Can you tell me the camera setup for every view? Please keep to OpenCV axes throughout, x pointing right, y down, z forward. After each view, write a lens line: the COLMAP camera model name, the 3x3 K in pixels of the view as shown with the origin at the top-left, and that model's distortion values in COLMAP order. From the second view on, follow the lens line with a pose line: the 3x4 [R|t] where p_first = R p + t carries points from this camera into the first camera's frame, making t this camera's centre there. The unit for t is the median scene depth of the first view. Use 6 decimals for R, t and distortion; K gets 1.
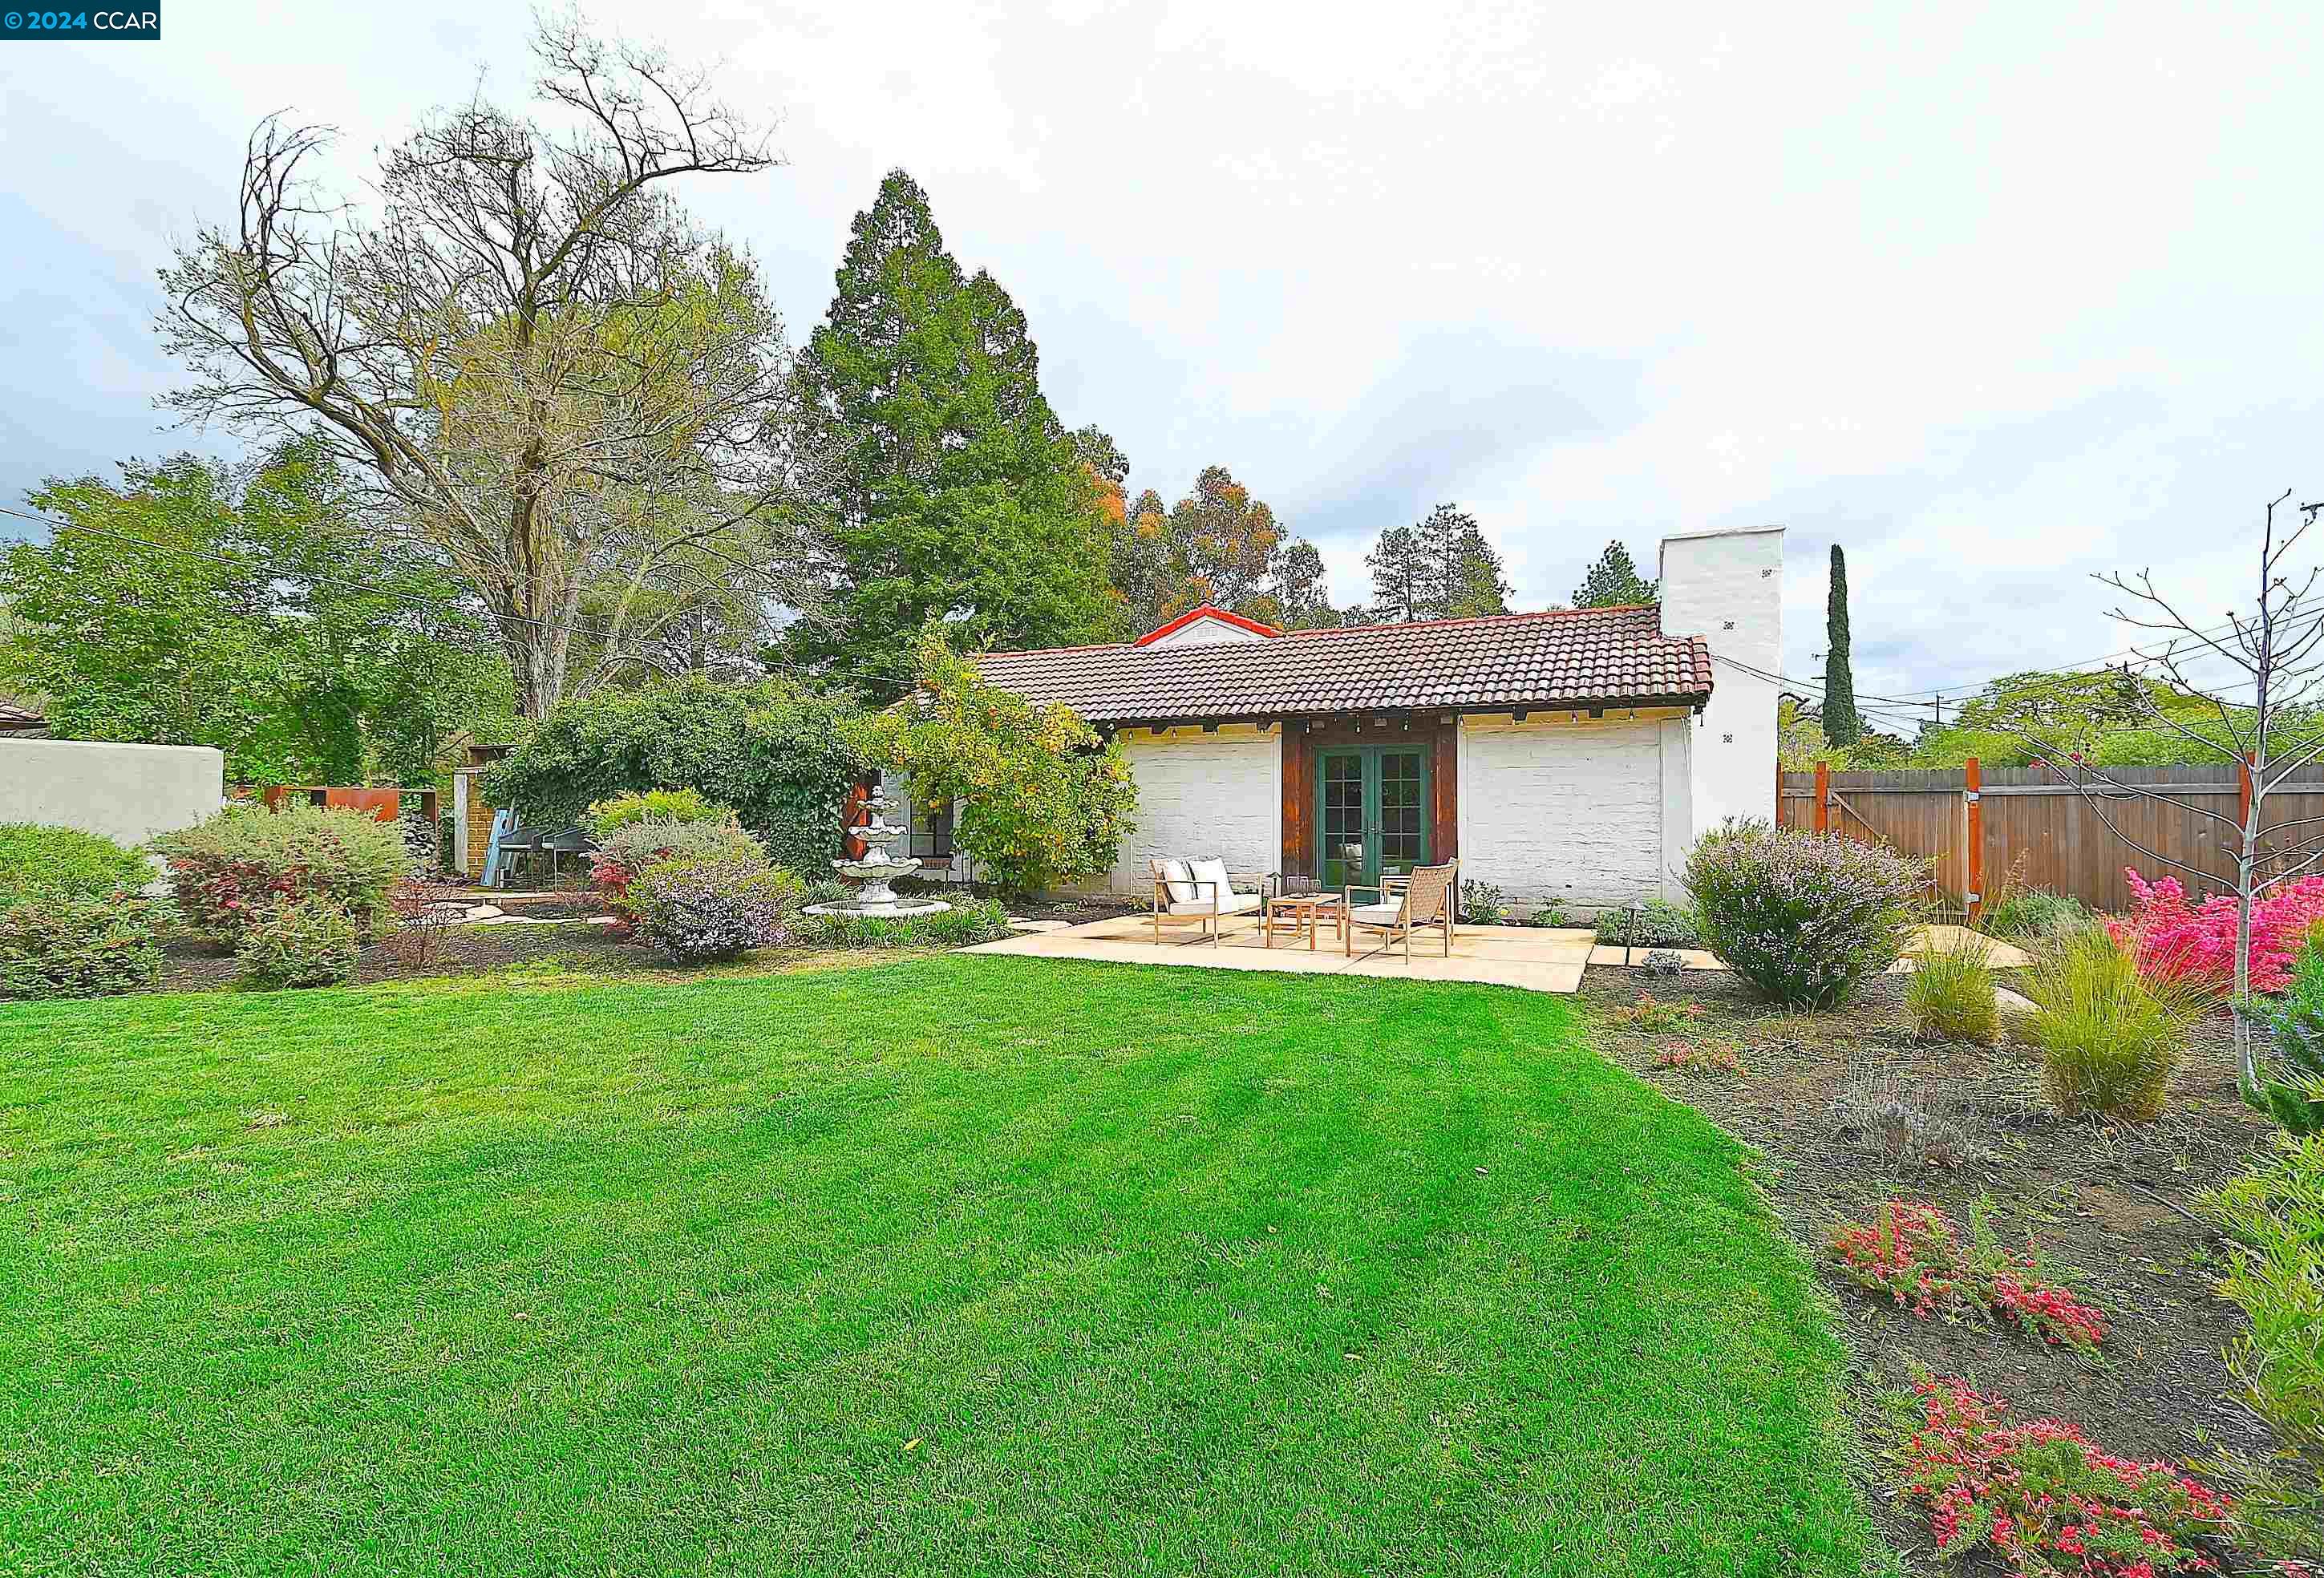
lens RADIAL K [[1098.1, 0, 1162.0], [0, 1098.1, 789.0], [0, 0, 1]] dist [0.001779, 0.000119]
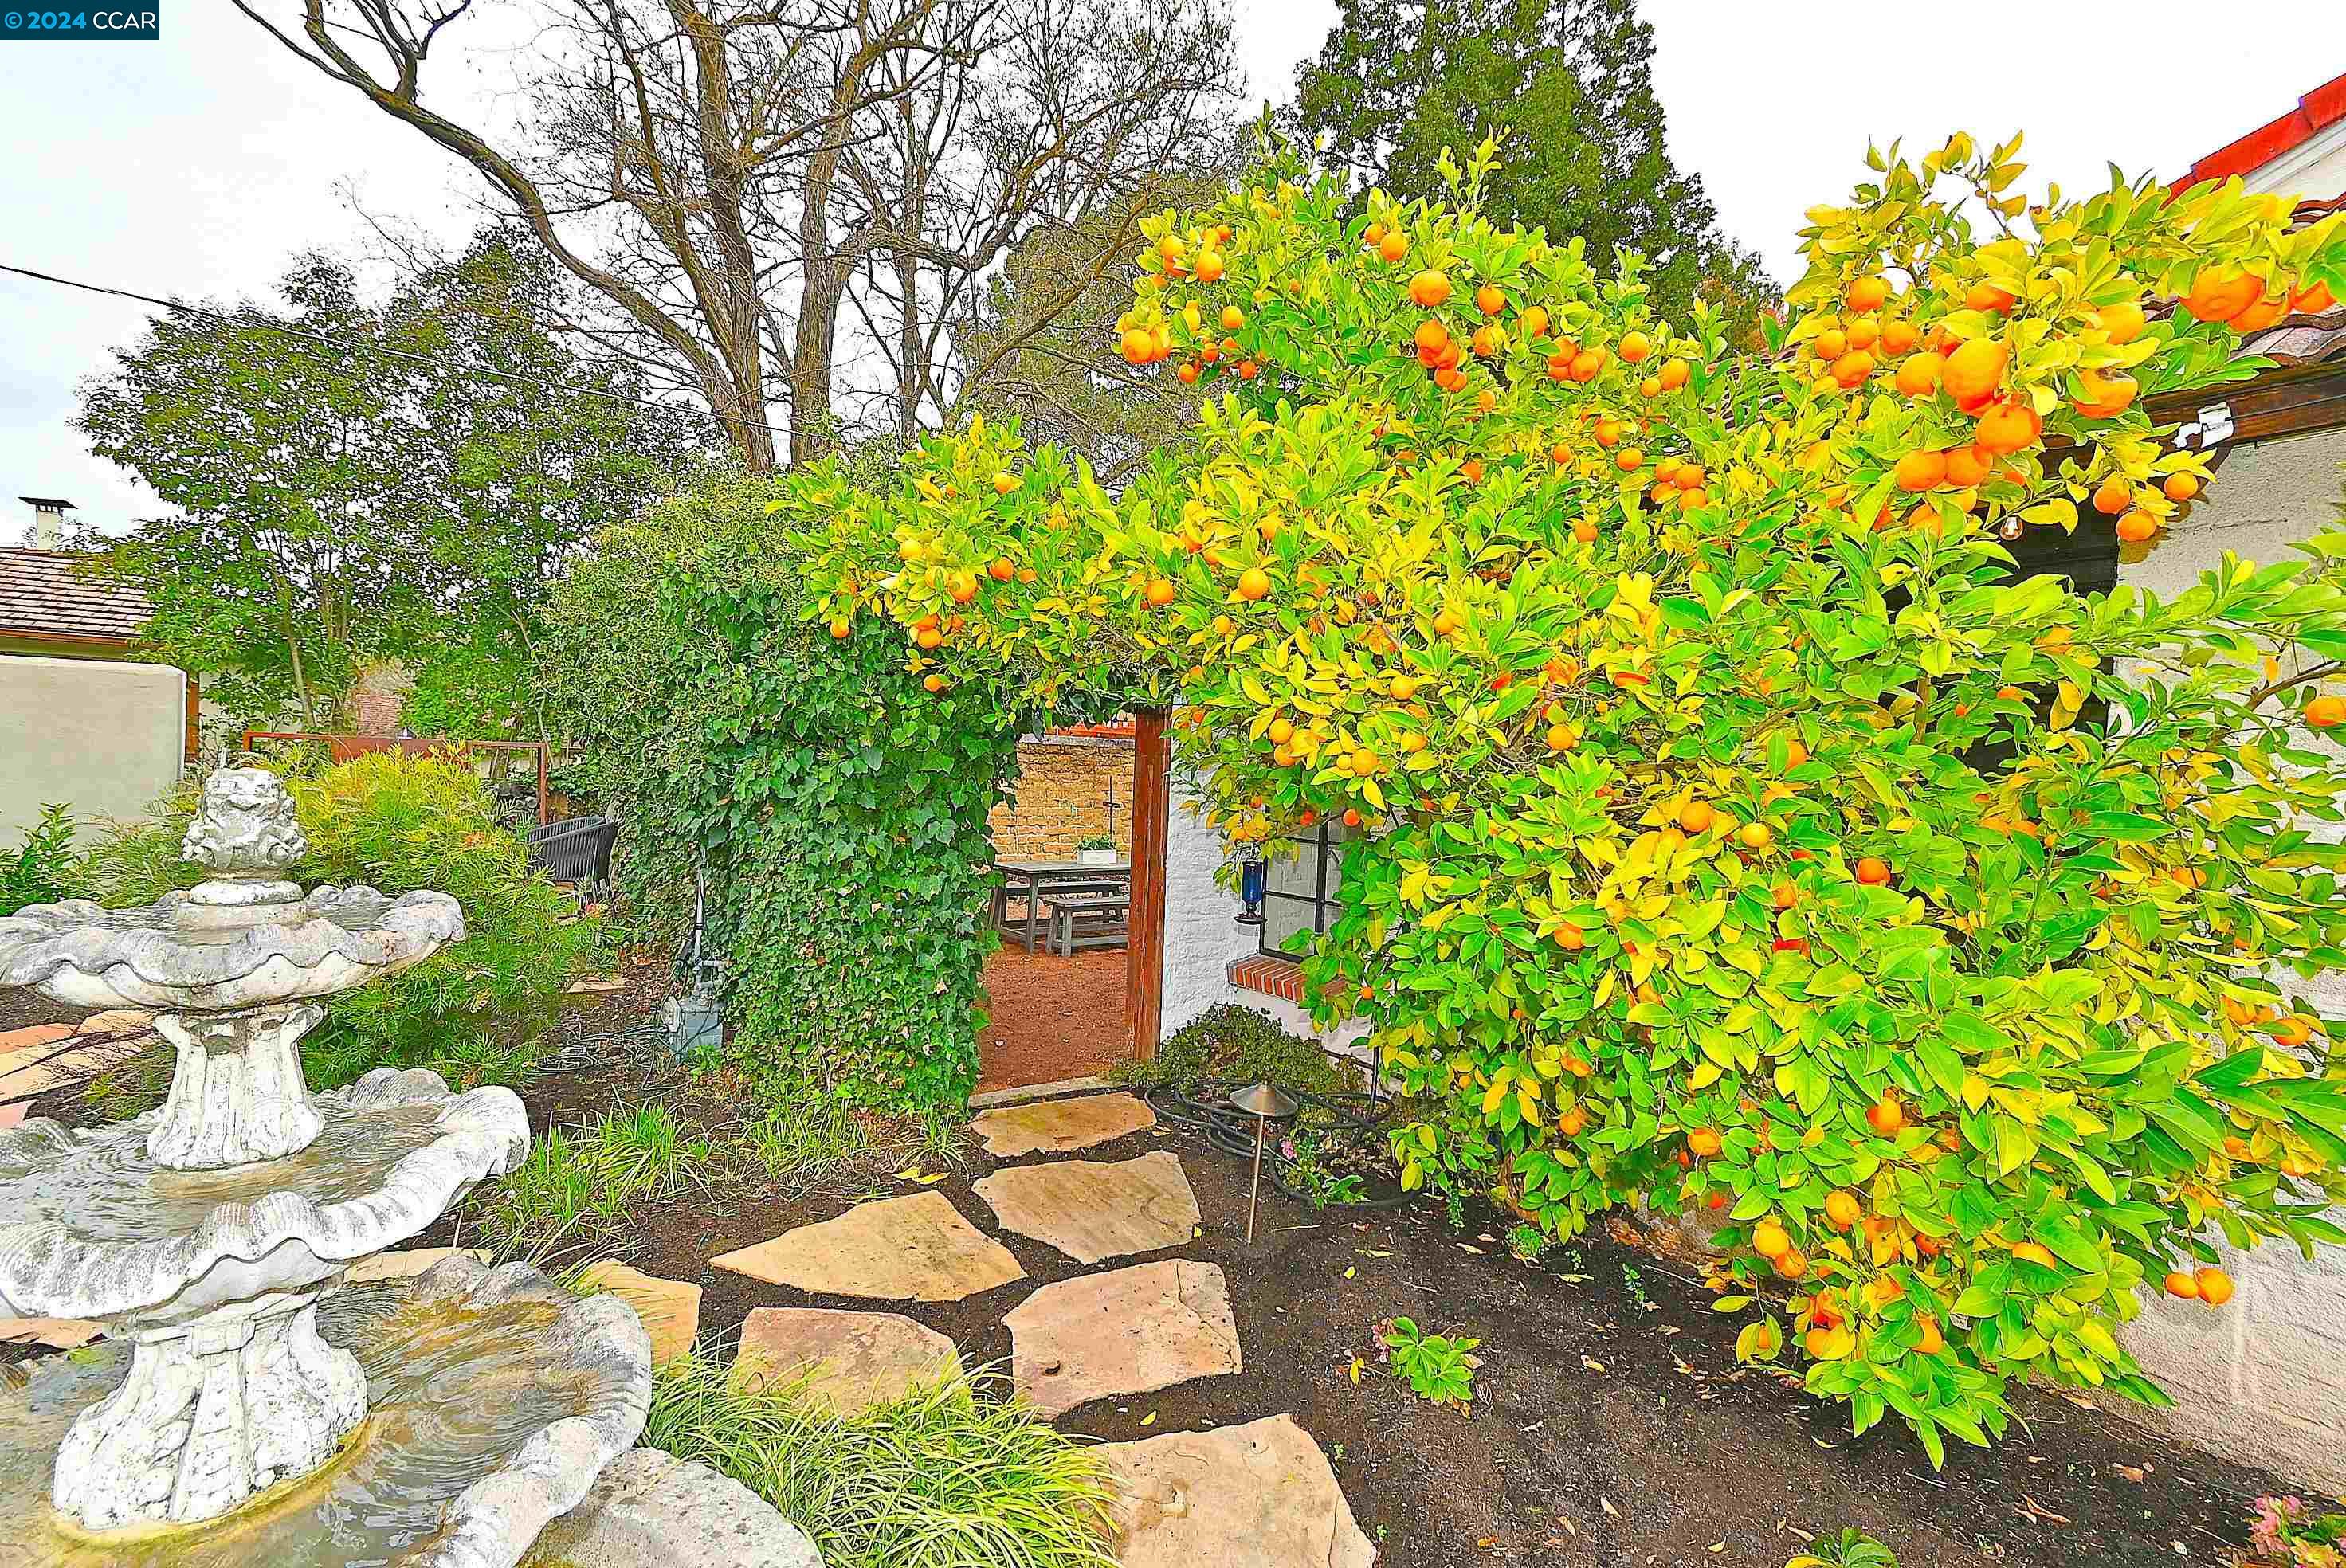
lens RADIAL K [[1060.9, 0, 1178.4], [0, 1060.9, 798.9], [0, 0, 1]] dist [0.013587, -0.006794]
pose [[0.877151, 0.043163, -0.478272, -0.105209], [-0.022621, 0.998561, 0.048633, -0.006466], [0.479682, -0.031839, 0.876864, 0.821210]]
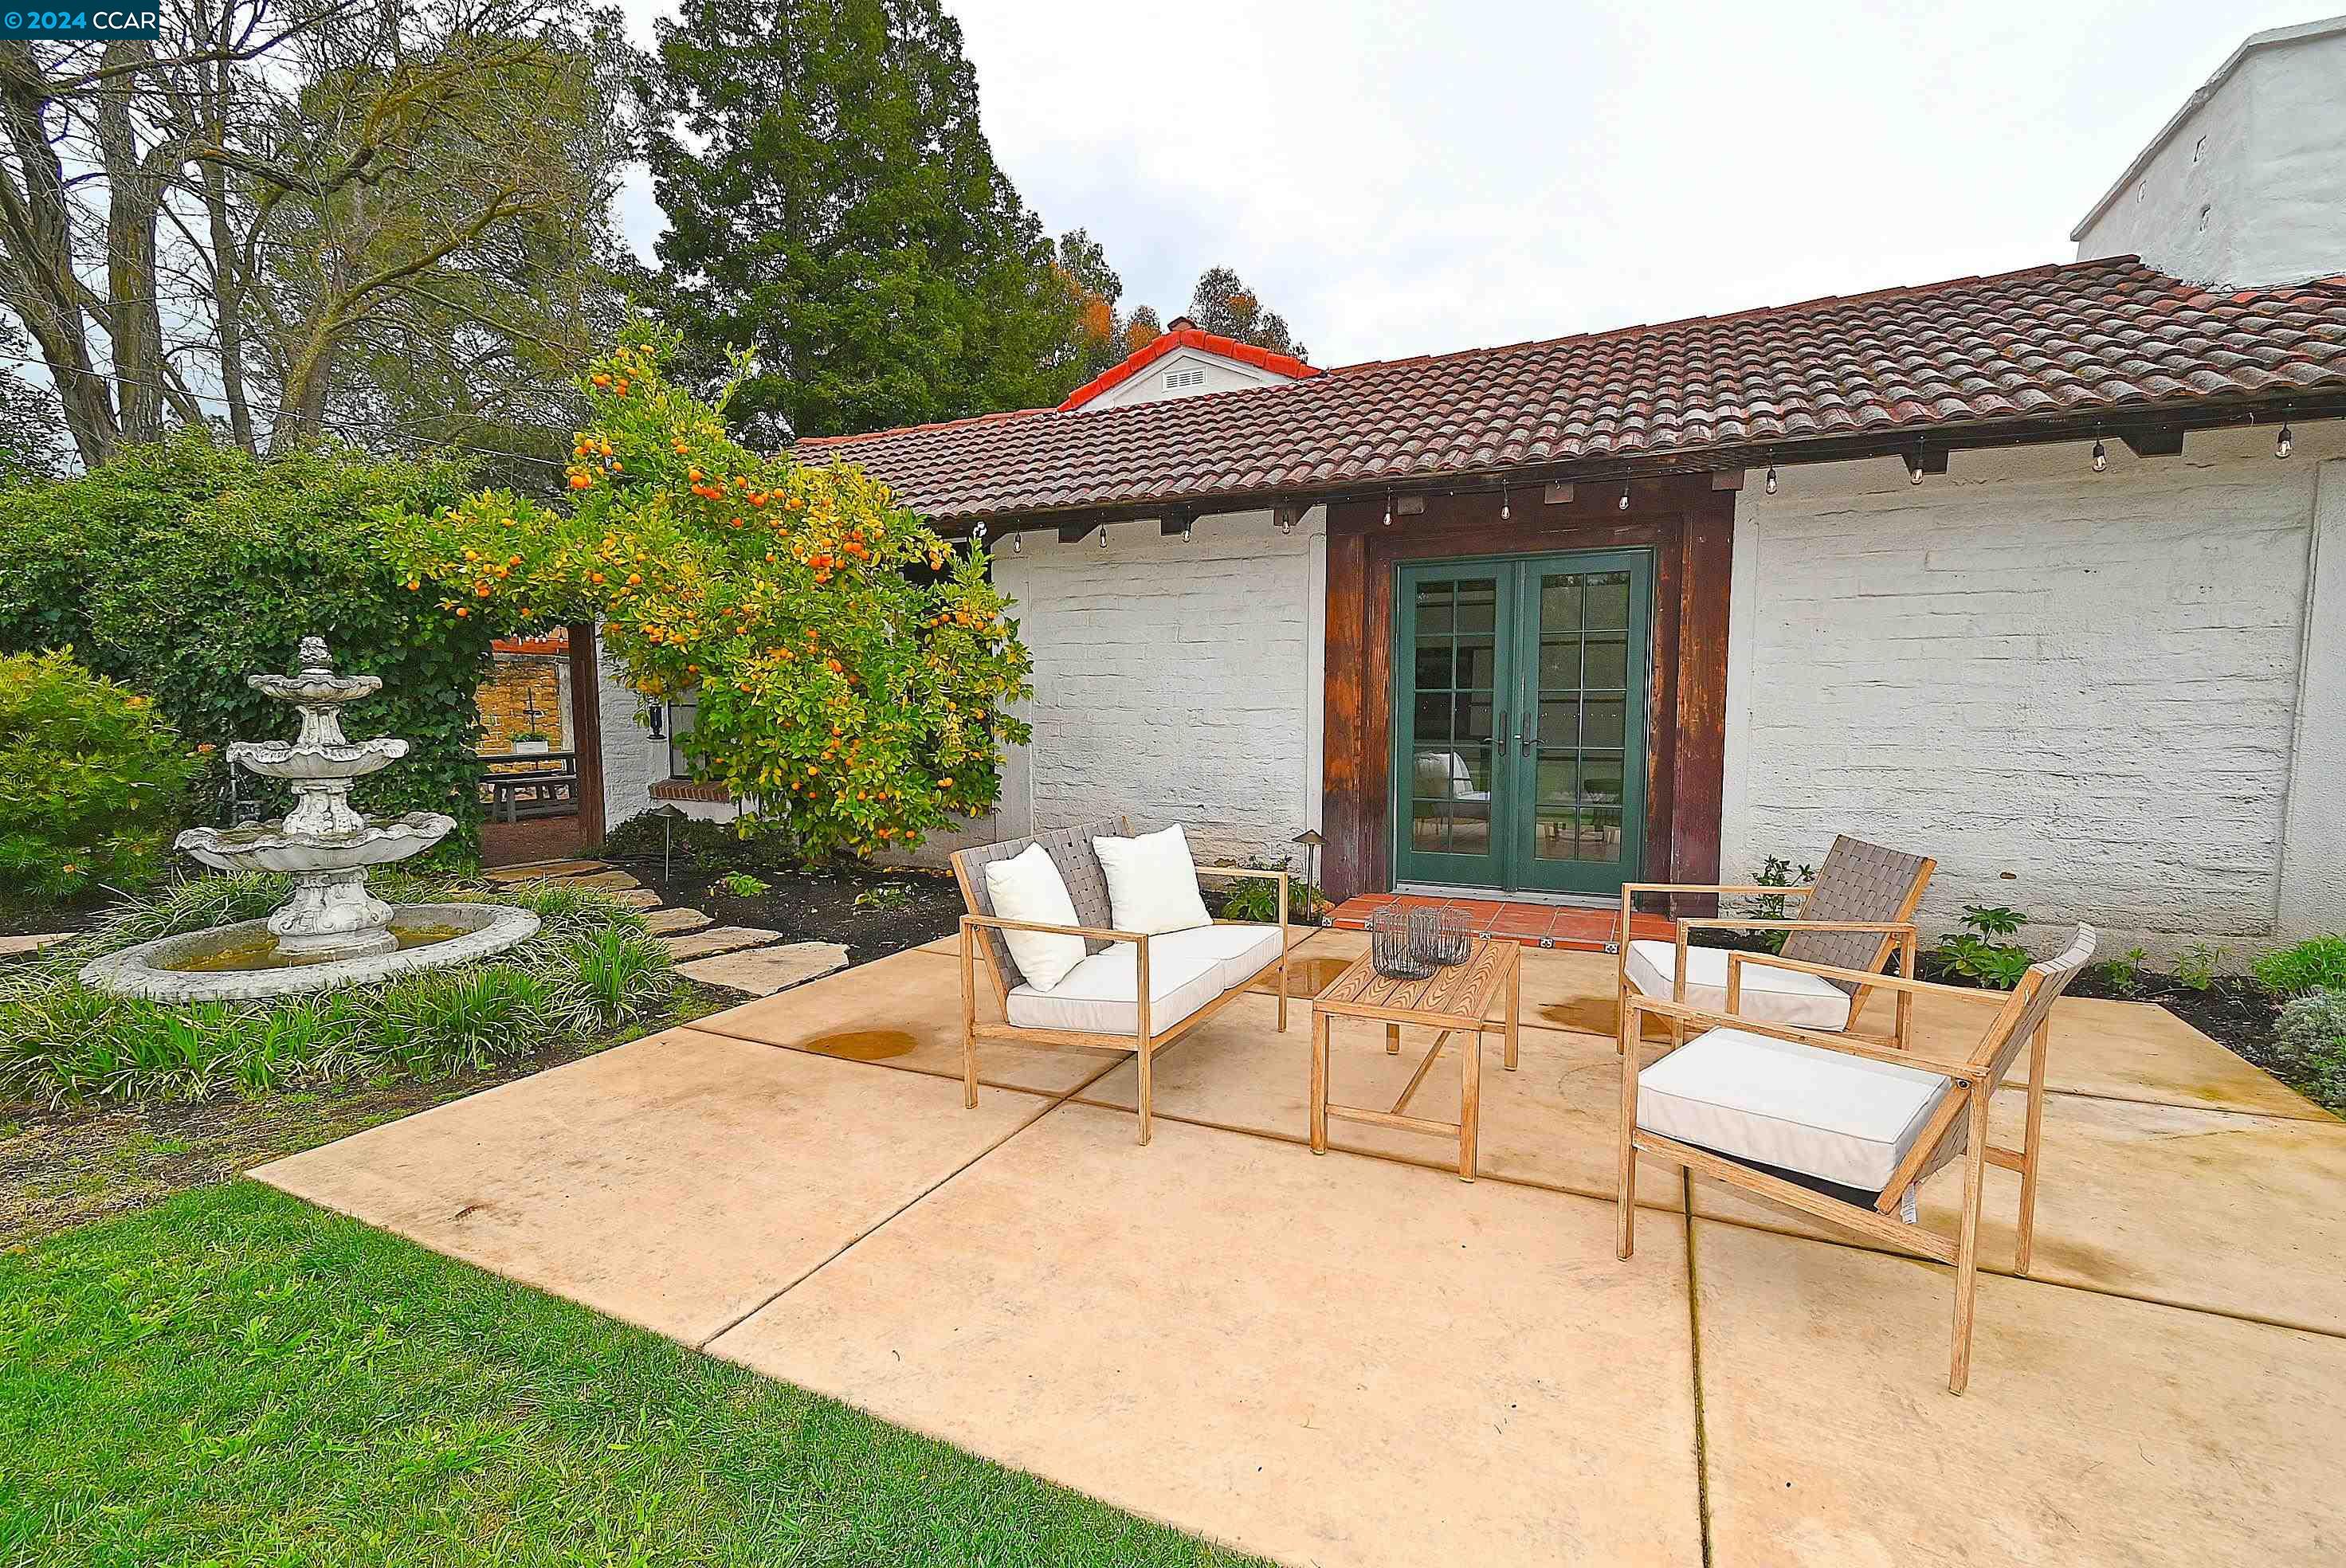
lens RADIAL K [[1060.9, 0, 1178.4], [0, 1060.9, 798.9], [0, 0, 1]] dist [0.013587, -0.006794]
pose [[0.999988, -0.003673, 0.003328, 0.043123], [0.003254, 0.992986, 0.118189, 0.008376], [-0.003738, -0.118176, 0.992986, 0.532303]]
